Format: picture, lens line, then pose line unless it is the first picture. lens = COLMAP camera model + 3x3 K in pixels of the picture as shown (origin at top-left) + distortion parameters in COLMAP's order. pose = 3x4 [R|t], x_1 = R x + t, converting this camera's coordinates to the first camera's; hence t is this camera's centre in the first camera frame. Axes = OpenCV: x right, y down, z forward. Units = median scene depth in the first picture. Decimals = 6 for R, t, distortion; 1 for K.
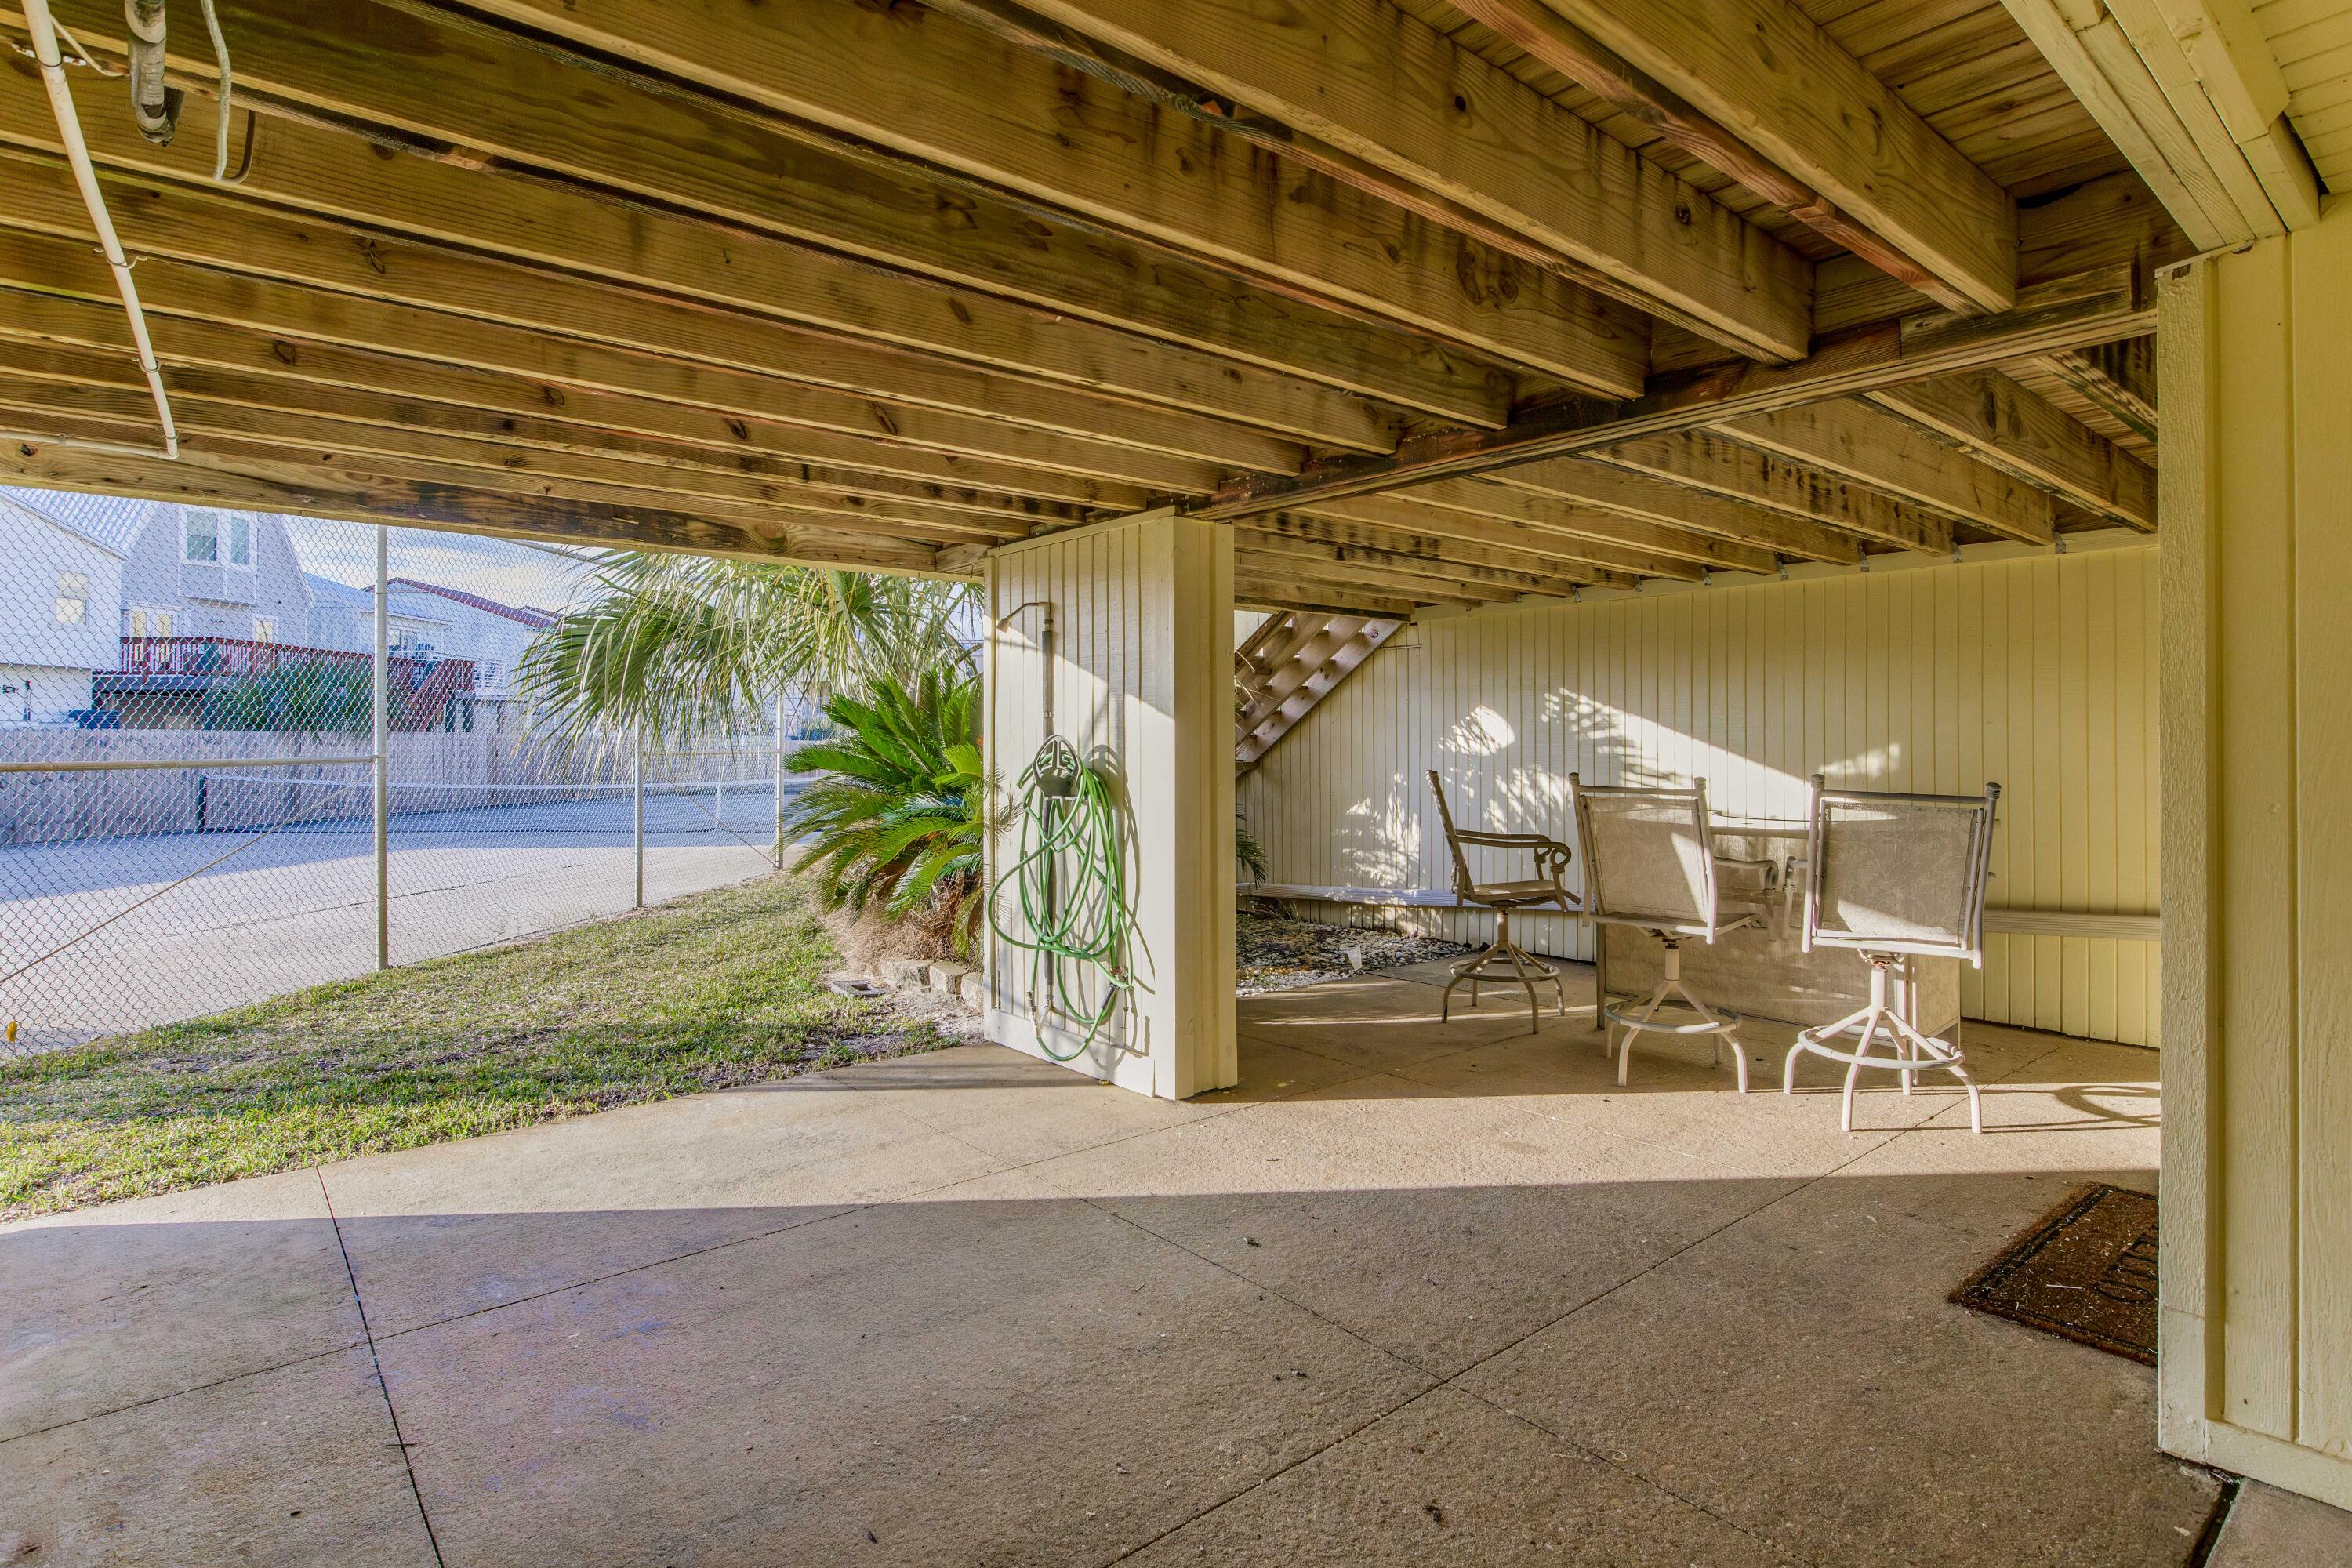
lens RADIAL K [[1189.6, 0, 1176.6], [0, 1189.6, 755.0], [0, 0, 1]] dist [0.000158, 0.000081]
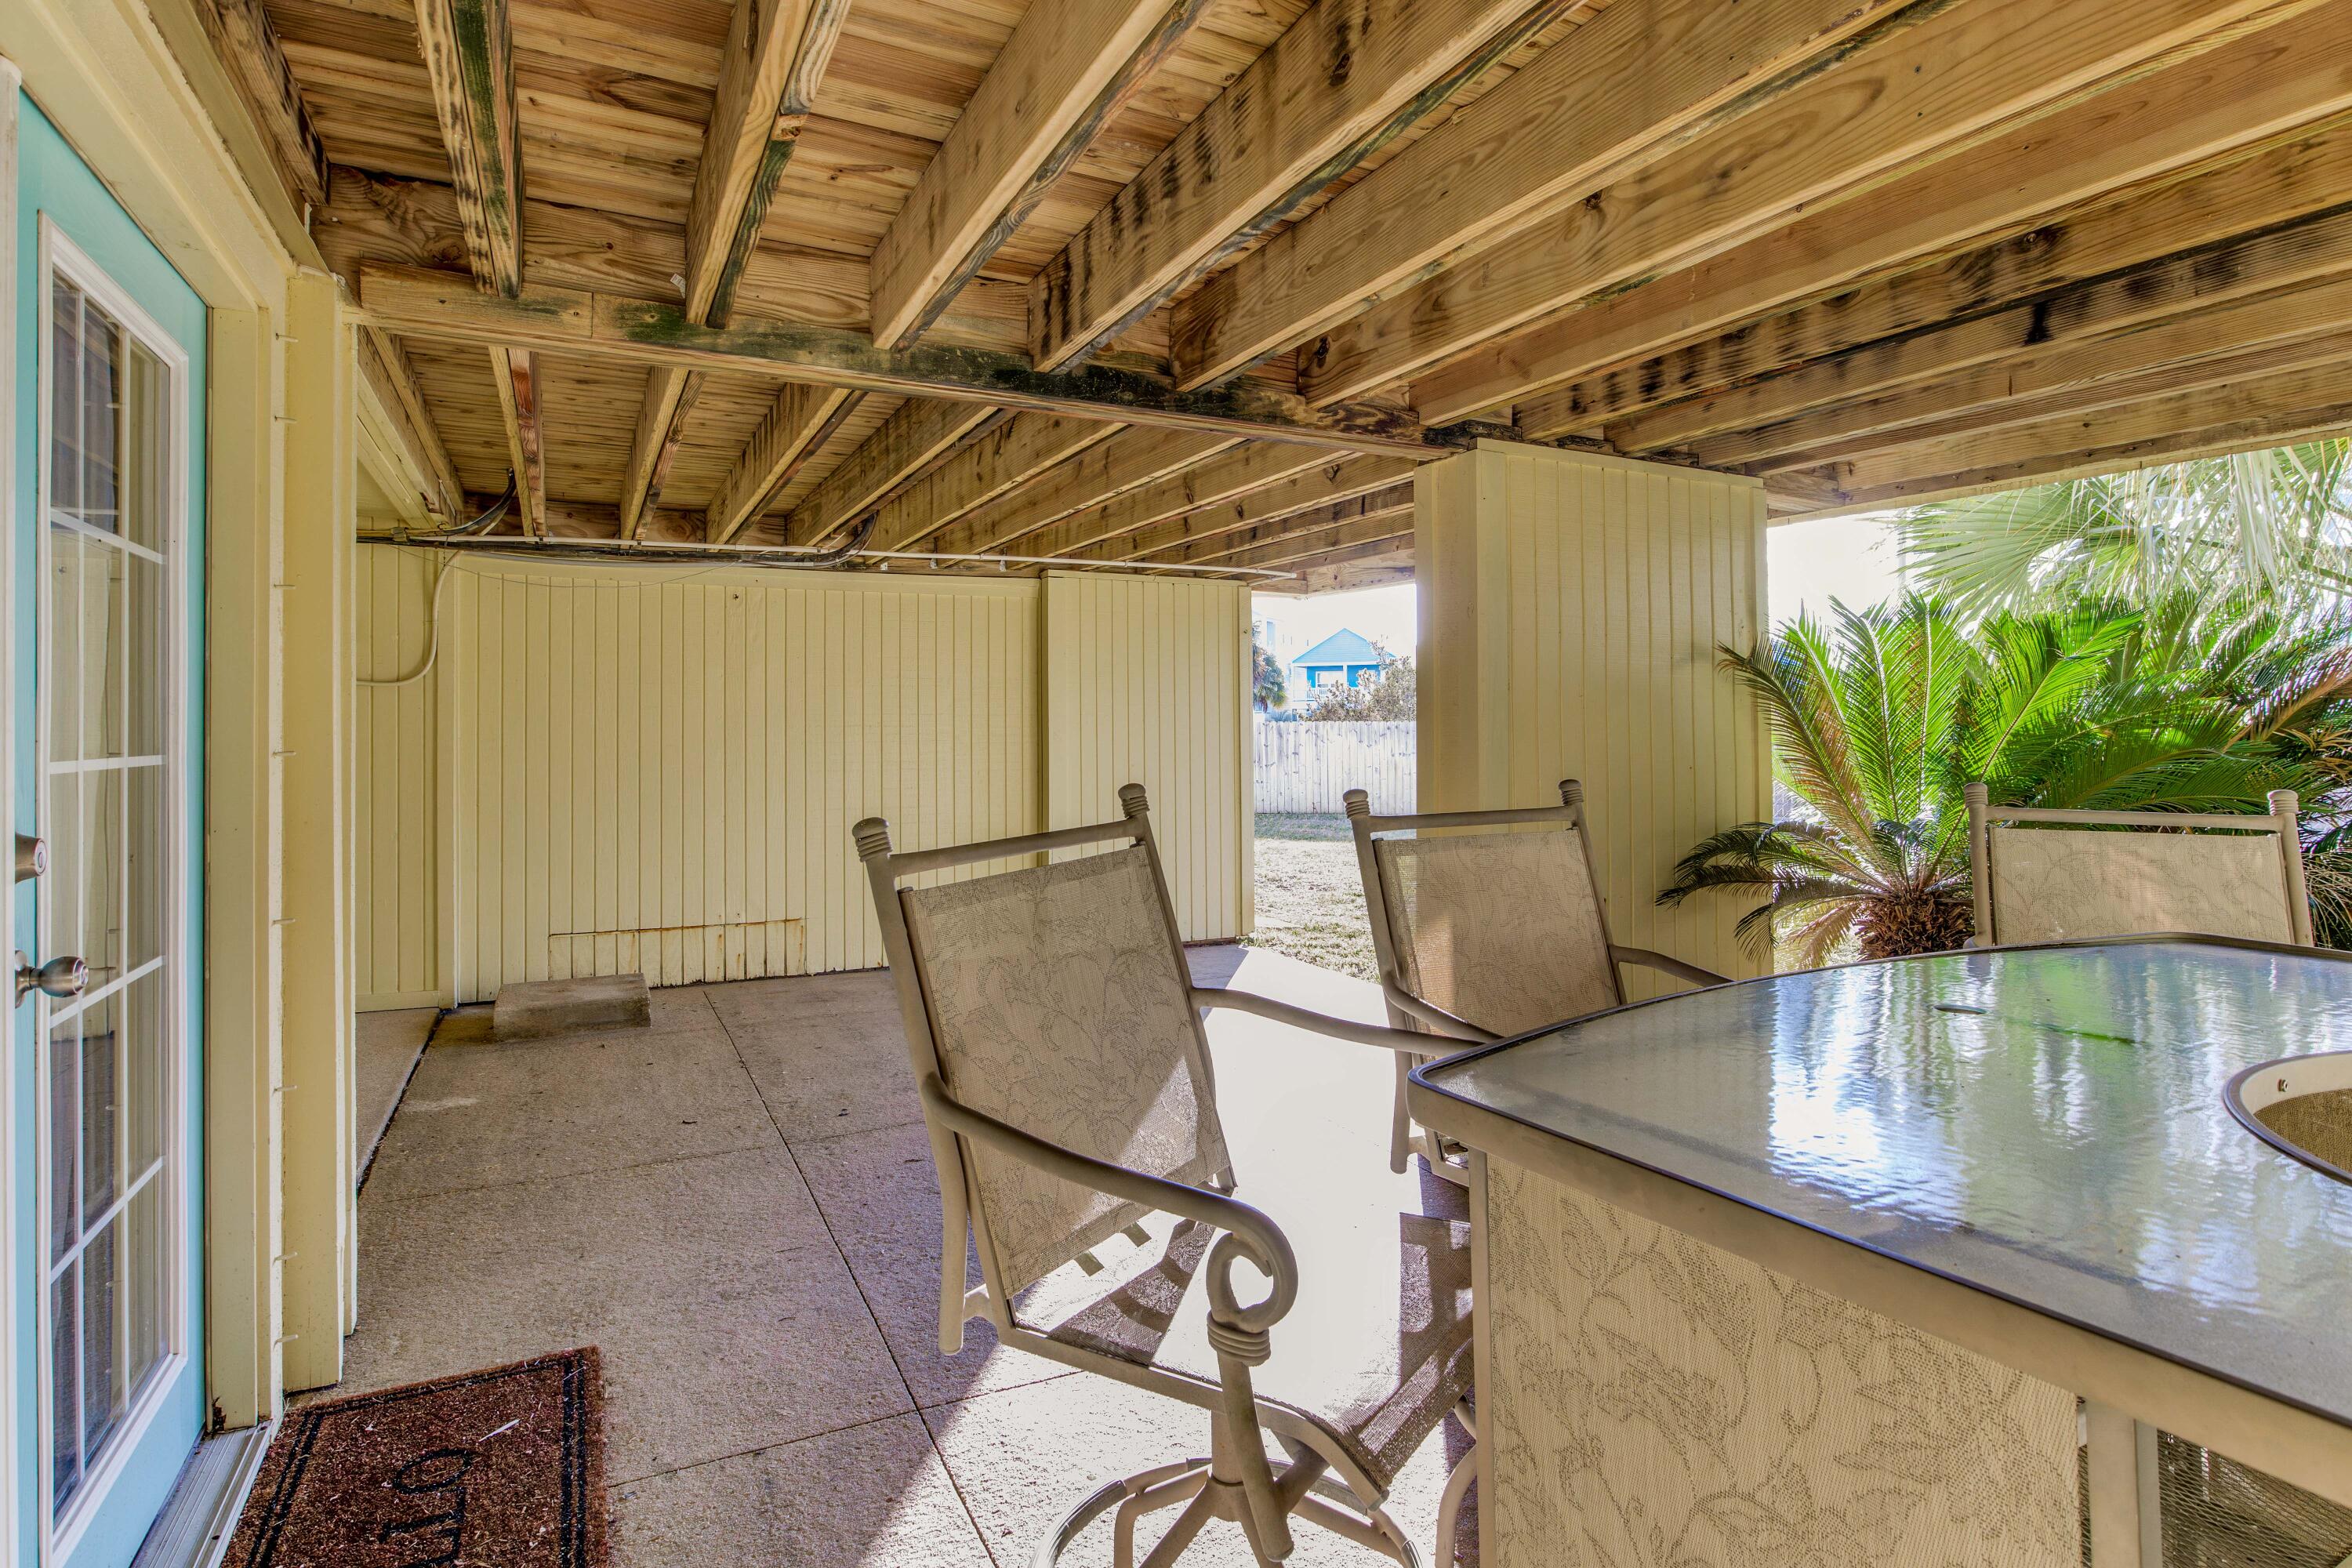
lens RADIAL K [[1189.6, 0, 1176.6], [0, 1189.6, 755.0], [0, 0, 1]] dist [0.000158, 0.000081]
pose [[-0.221928, 0.019673, -0.974865, 1.531402], [-0.000683, 0.999793, 0.020331, 0.000170], [0.975063, 0.005178, -0.221869, 1.759603]]
